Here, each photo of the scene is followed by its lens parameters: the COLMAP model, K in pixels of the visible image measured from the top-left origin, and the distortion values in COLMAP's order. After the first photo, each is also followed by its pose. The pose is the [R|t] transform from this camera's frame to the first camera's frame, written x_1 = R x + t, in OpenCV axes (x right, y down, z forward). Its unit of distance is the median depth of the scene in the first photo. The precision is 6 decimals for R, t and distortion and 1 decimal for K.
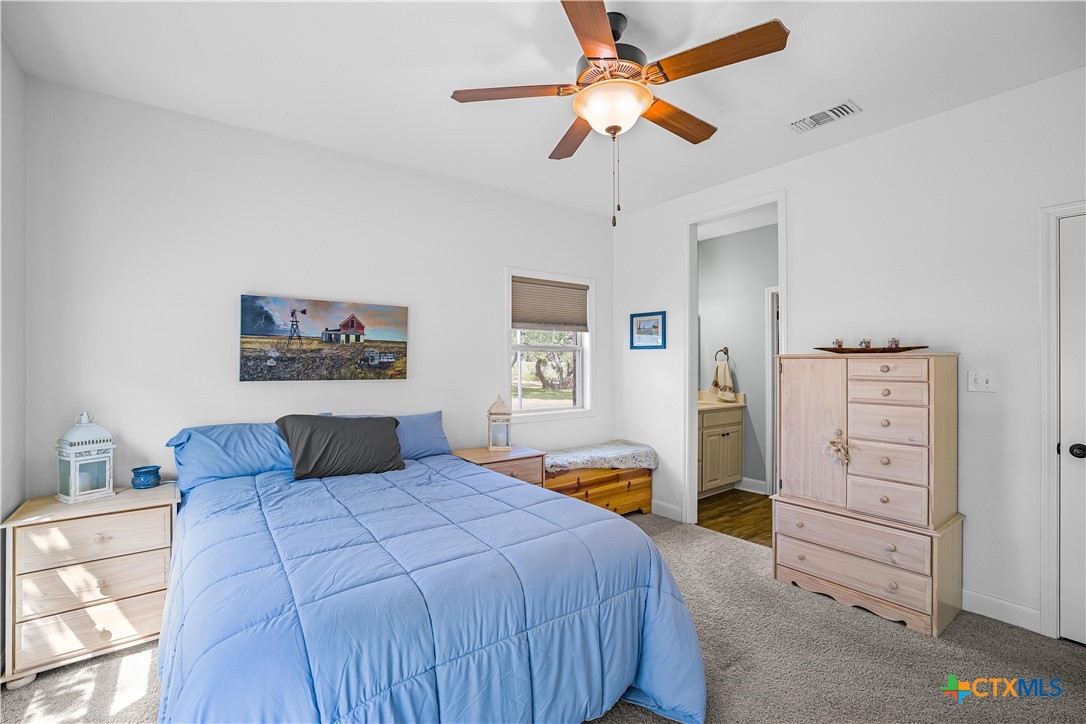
lens RADIAL K [[492.5, 0, 544.9], [0, 492.5, 361.0], [0, 0, 1]] dist [-0.016612, 0.005544]
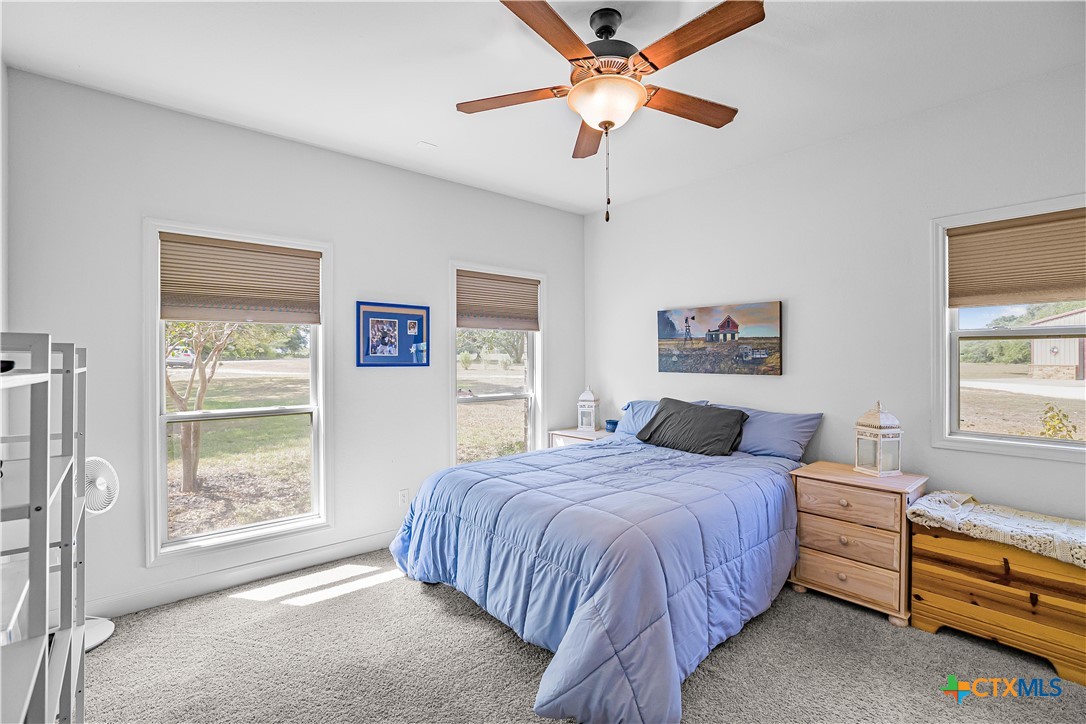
lens RADIAL K [[492.5, 0, 541.3], [0, 492.5, 360.5], [0, 0, 1]] dist [-0.016612, 0.005544]
pose [[0.068774, 0.004340, -0.997623, 0.708997], [0.008448, 0.999952, 0.004933, -0.001450], [0.997596, -0.008767, 0.068734, 0.508329]]
